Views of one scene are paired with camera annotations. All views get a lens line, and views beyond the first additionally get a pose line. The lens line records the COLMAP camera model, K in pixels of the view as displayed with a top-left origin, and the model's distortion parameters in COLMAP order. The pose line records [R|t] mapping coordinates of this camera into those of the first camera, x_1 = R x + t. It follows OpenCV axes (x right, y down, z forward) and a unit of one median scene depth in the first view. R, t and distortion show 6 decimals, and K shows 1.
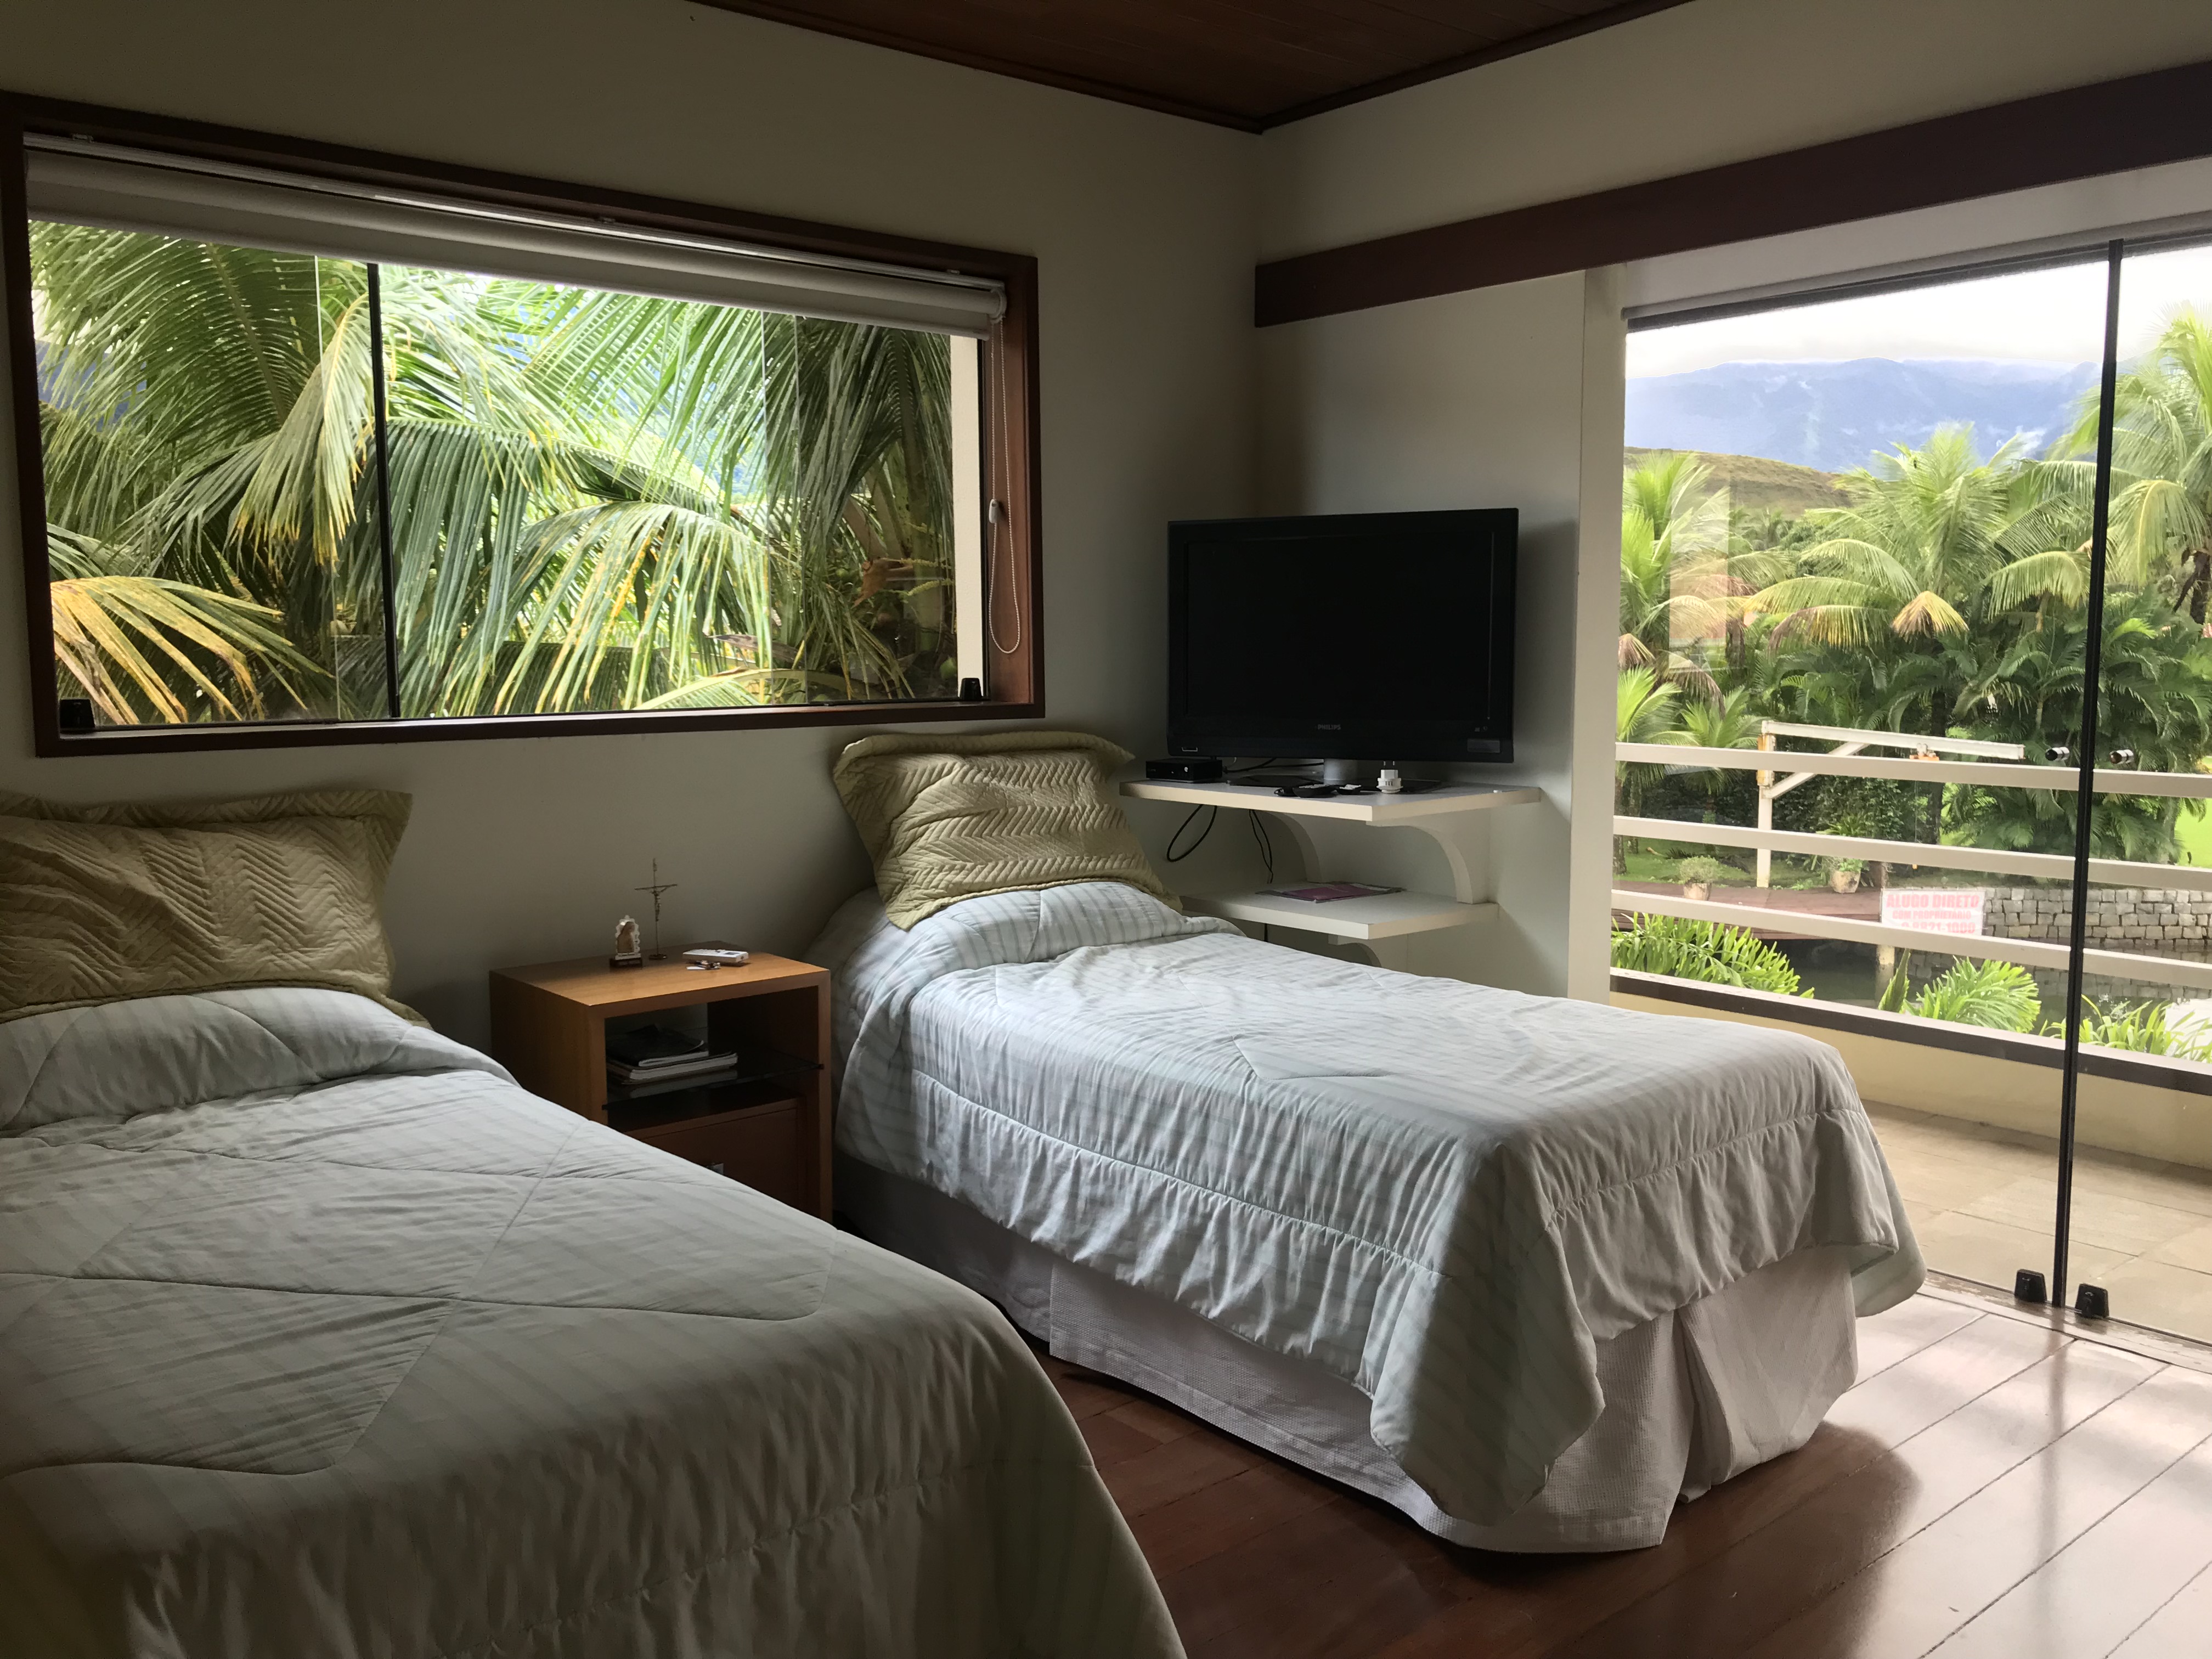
lens RADIAL K [[1765.6, 0, 1106.0], [0, 1765.6, 829.5], [0, 0, 1]] dist [-0.014916, 0.016642]
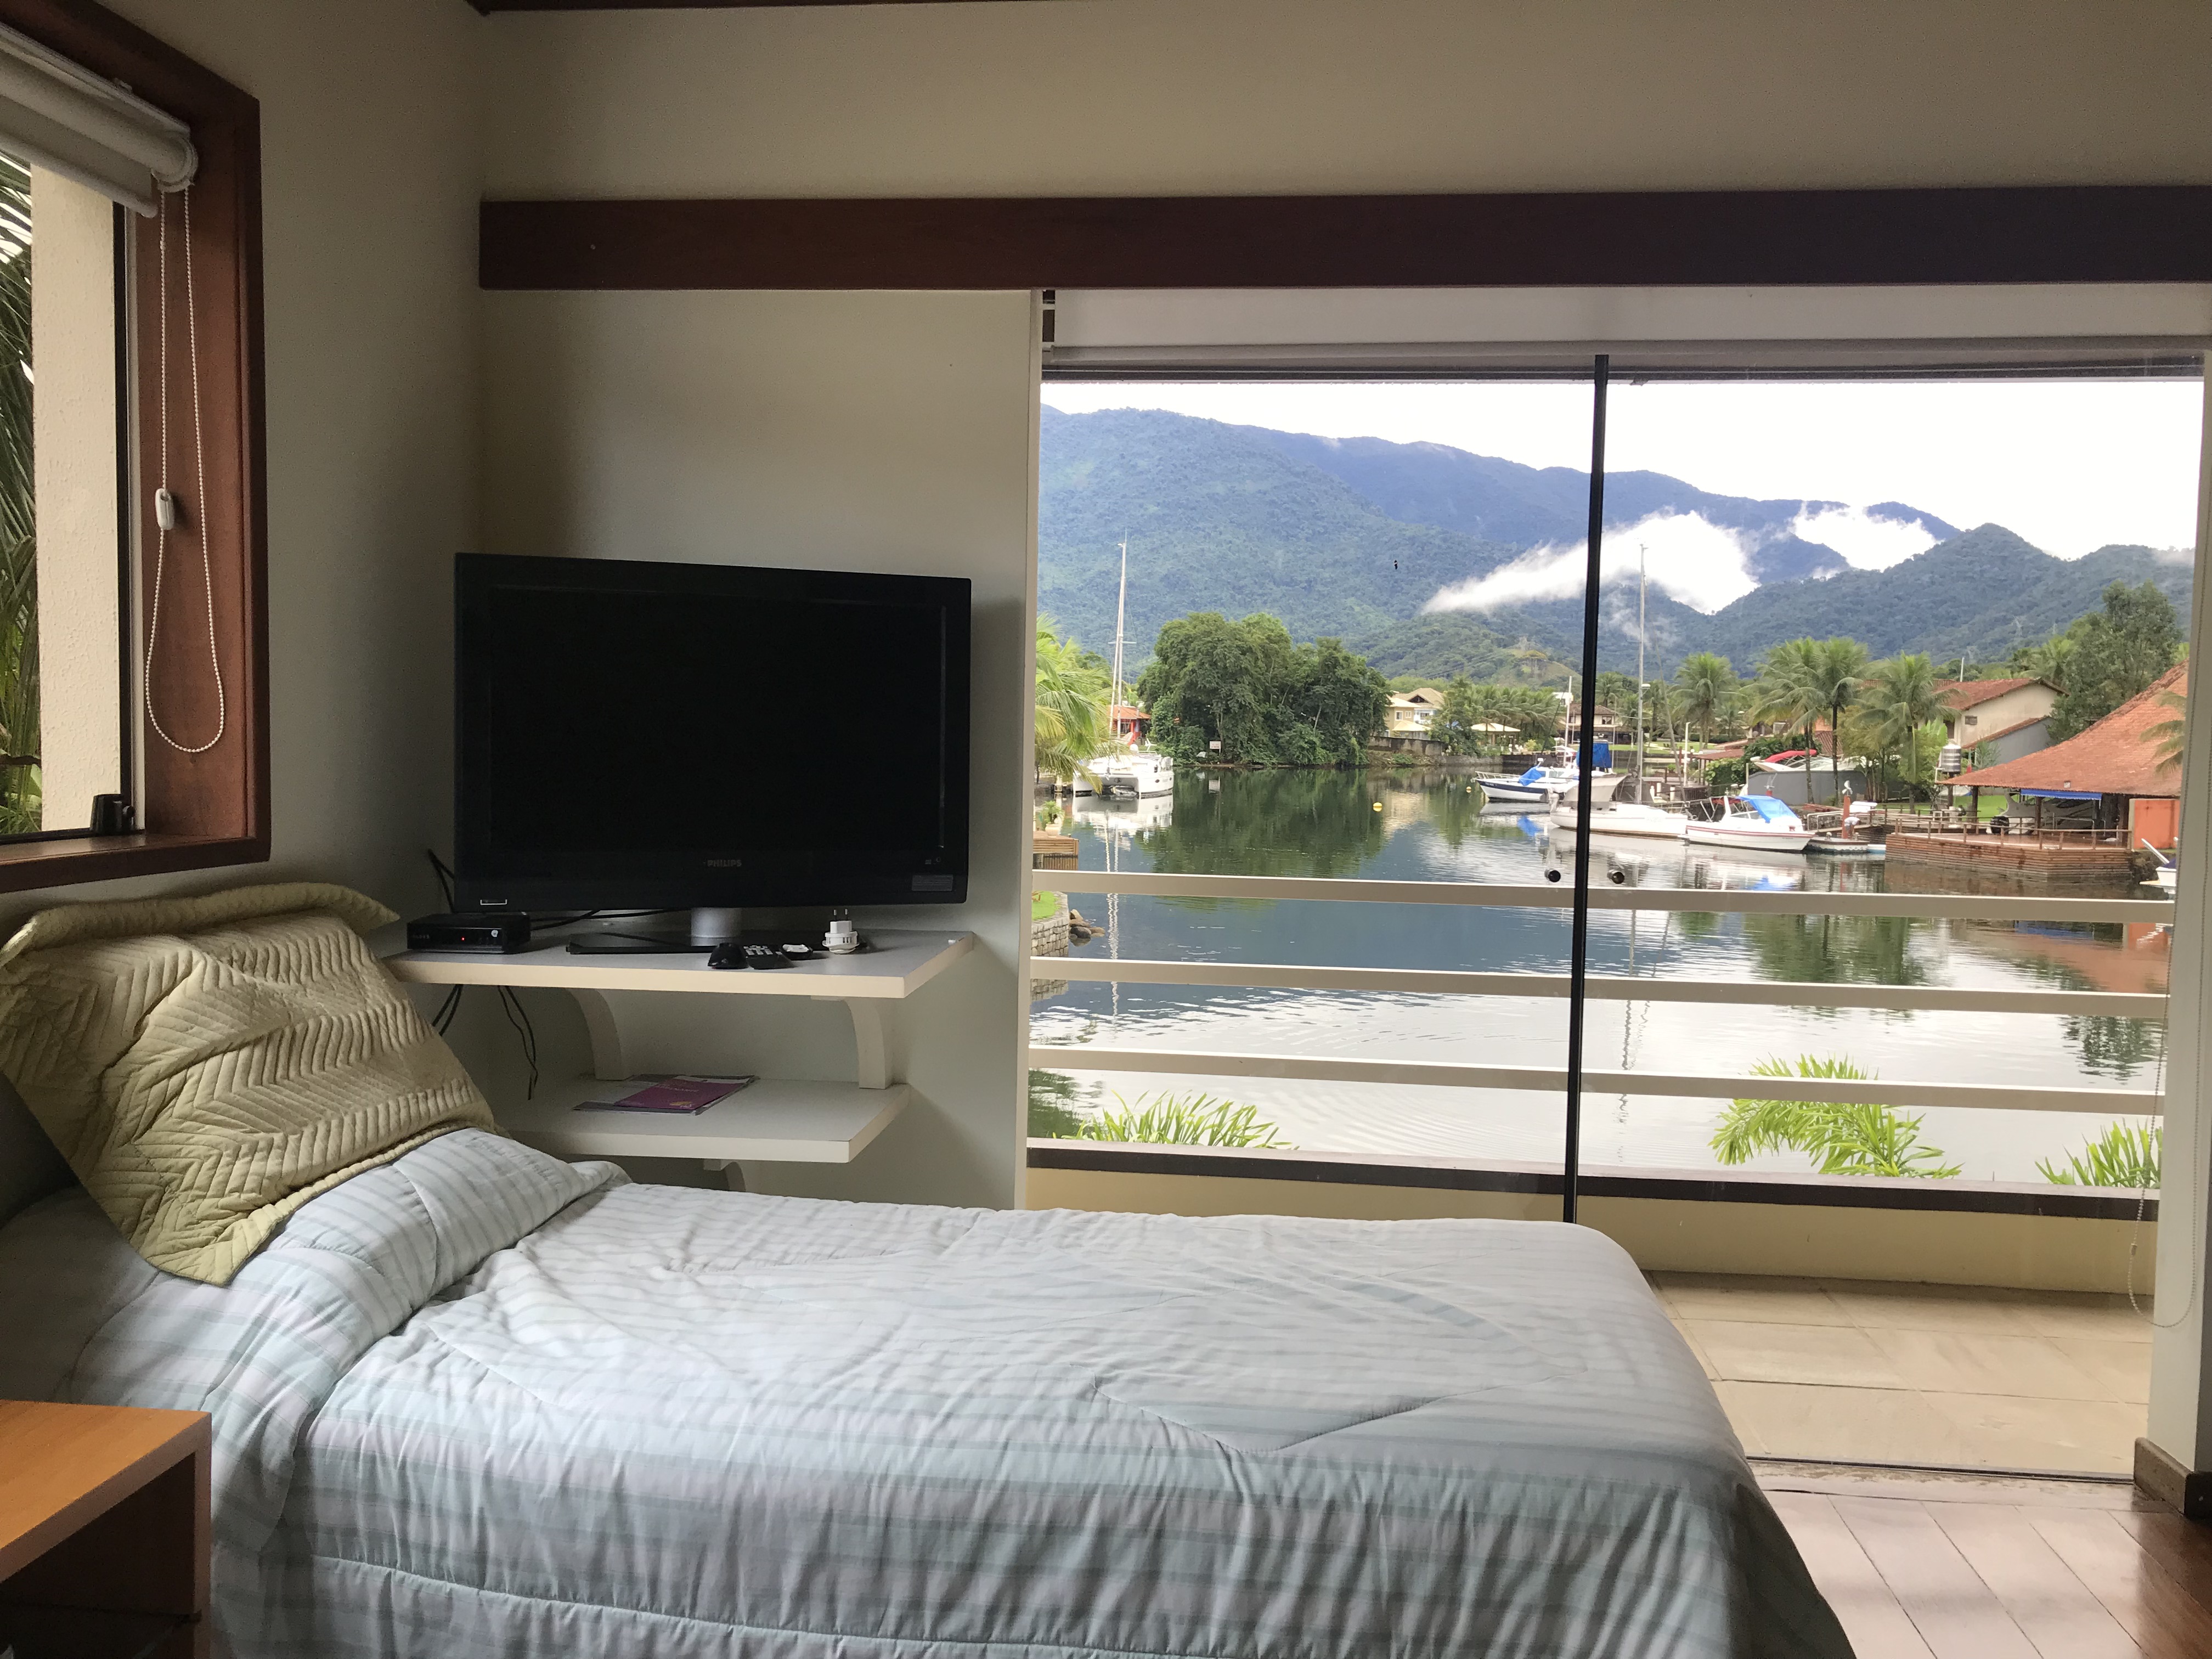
lens RADIAL K [[1765.6, 0, 1106.0], [0, 1765.6, 829.5], [0, 0, 1]] dist [-0.014916, 0.016642]
pose [[0.710548, -0.018456, 0.703406, -0.336129], [0.051743, 0.998320, -0.026074, -0.058605], [-0.701743, 0.054923, 0.710310, 0.499841]]
